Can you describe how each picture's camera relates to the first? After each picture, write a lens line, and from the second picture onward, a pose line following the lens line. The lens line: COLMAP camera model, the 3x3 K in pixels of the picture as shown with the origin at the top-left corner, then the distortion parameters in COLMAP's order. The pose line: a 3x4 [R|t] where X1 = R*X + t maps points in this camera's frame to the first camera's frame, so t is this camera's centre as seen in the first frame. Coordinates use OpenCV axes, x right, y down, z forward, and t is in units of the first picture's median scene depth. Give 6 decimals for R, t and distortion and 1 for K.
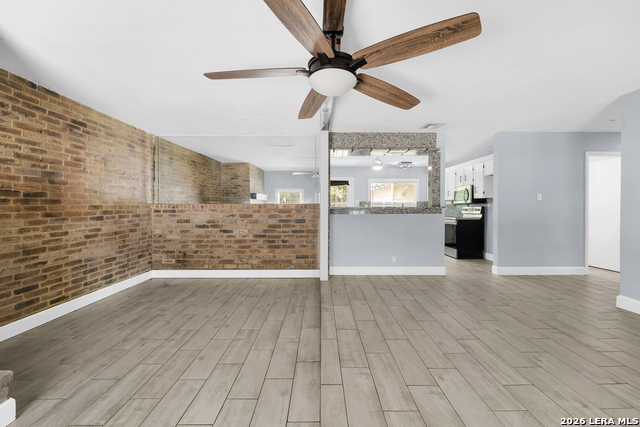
lens RADIAL K [[268.3, 0, 322.3], [0, 268.3, 206.8], [0, 0, 1]] dist [-0.001428, -0.000795]
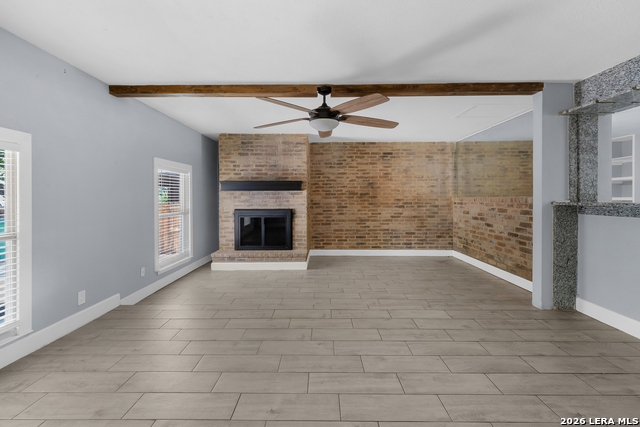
lens RADIAL K [[272.0, 0, 318.4], [0, 272.0, 199.0], [0, 0, 1]] dist [0.001902, -0.000676]
pose [[-0.016915, 0.005034, -0.999844, 0.816396], [0.001036, 0.999987, 0.005017, -0.012766], [0.999856, -0.000951, -0.016920, 0.492917]]
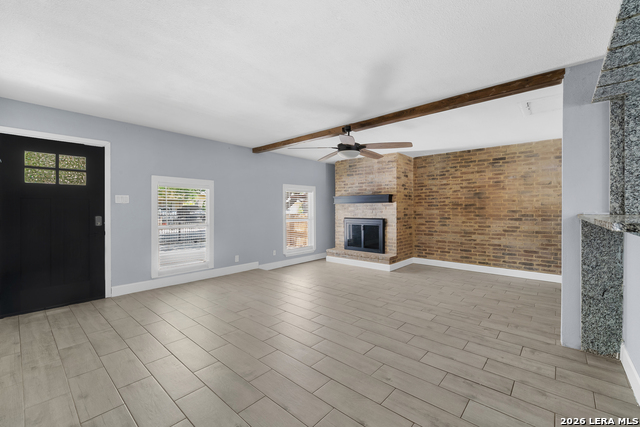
lens RADIAL K [[269.3, 0, 321.7], [0, 269.3, 210.1], [0, 0, 1]] dist [-0.000744, -0.000361]
pose [[-0.665132, 0.003725, -0.746717, 0.872557], [0.000617, 0.999990, 0.004439, -0.012879], [0.746726, 0.002492, -0.665127, 1.117714]]
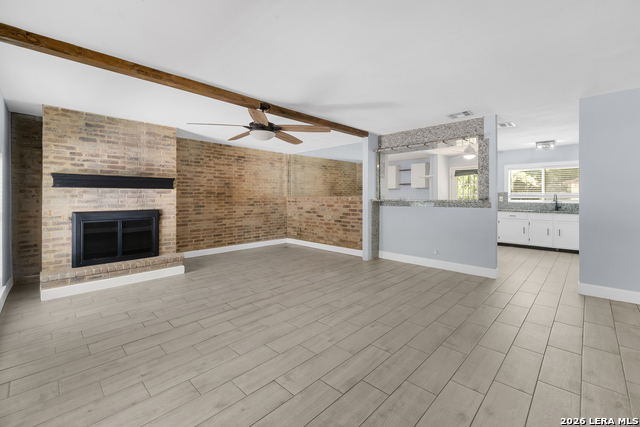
lens RADIAL K [[273.1, 0, 321.0], [0, 273.1, 195.2], [0, 0, 1]] dist [0.000117, -0.000469]
pose [[0.715546, -0.004723, -0.698549, 0.822524], [-0.000474, 0.999974, -0.007247, -0.011298], [0.698565, 0.005516, 0.715525, -0.037167]]
